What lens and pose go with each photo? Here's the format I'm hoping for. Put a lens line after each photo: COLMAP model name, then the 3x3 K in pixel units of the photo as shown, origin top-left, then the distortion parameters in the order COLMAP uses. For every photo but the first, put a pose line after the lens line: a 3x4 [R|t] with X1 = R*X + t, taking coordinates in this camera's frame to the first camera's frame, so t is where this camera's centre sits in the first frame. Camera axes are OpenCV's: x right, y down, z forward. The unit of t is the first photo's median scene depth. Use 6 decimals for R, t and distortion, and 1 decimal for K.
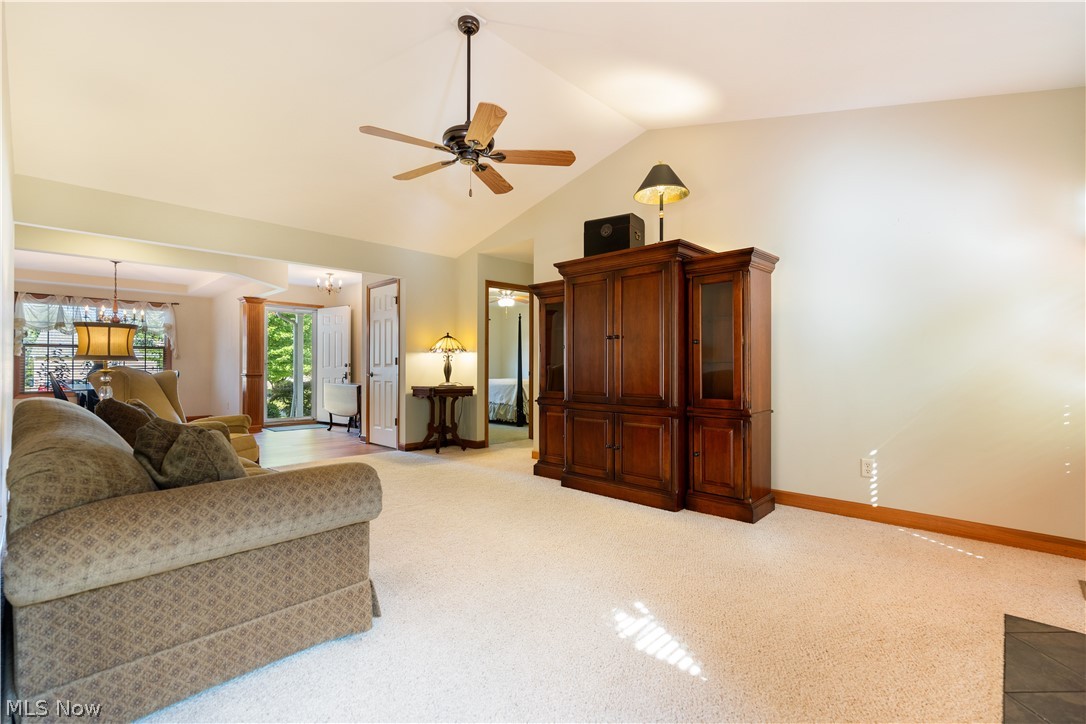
lens RADIAL K [[488.1, 0, 543.0], [0, 488.1, 362.0], [0, 0, 1]] dist [-0.002533, 0.000594]
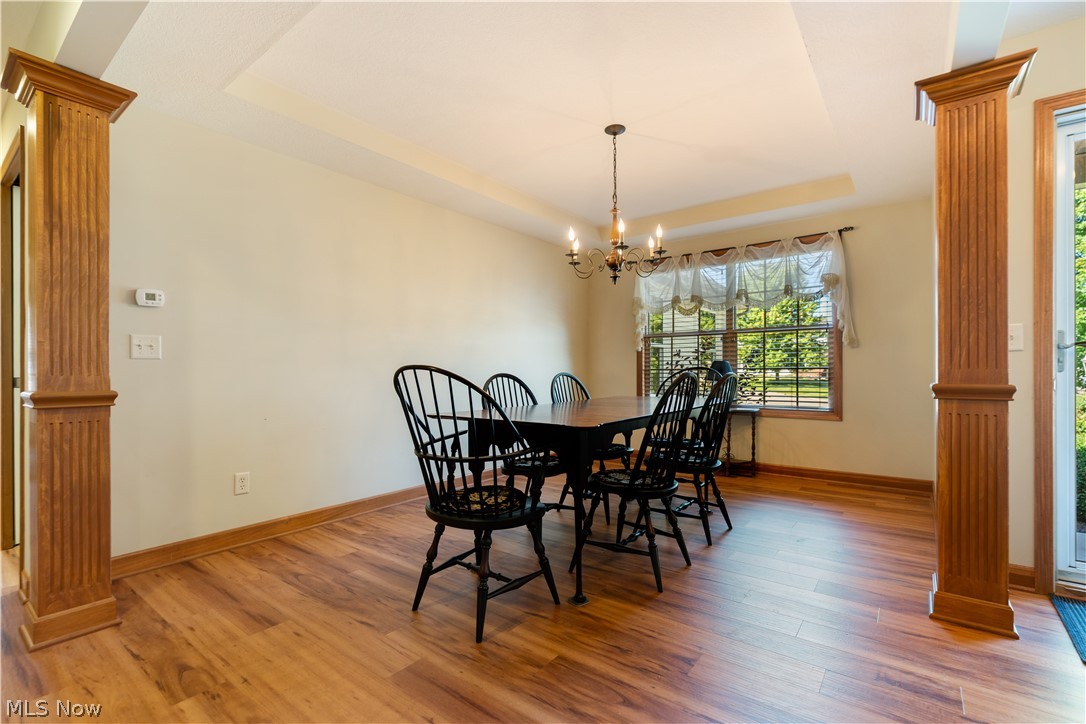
lens RADIAL K [[488.1, 0, 543.0], [0, 488.1, 362.0], [0, 0, 1]] dist [-0.002533, 0.000594]
pose [[0.104941, -0.013272, -0.994390, -0.360572], [0.013305, 0.999840, -0.011941, 0.010493], [0.994389, -0.011977, 0.105101, 0.744867]]
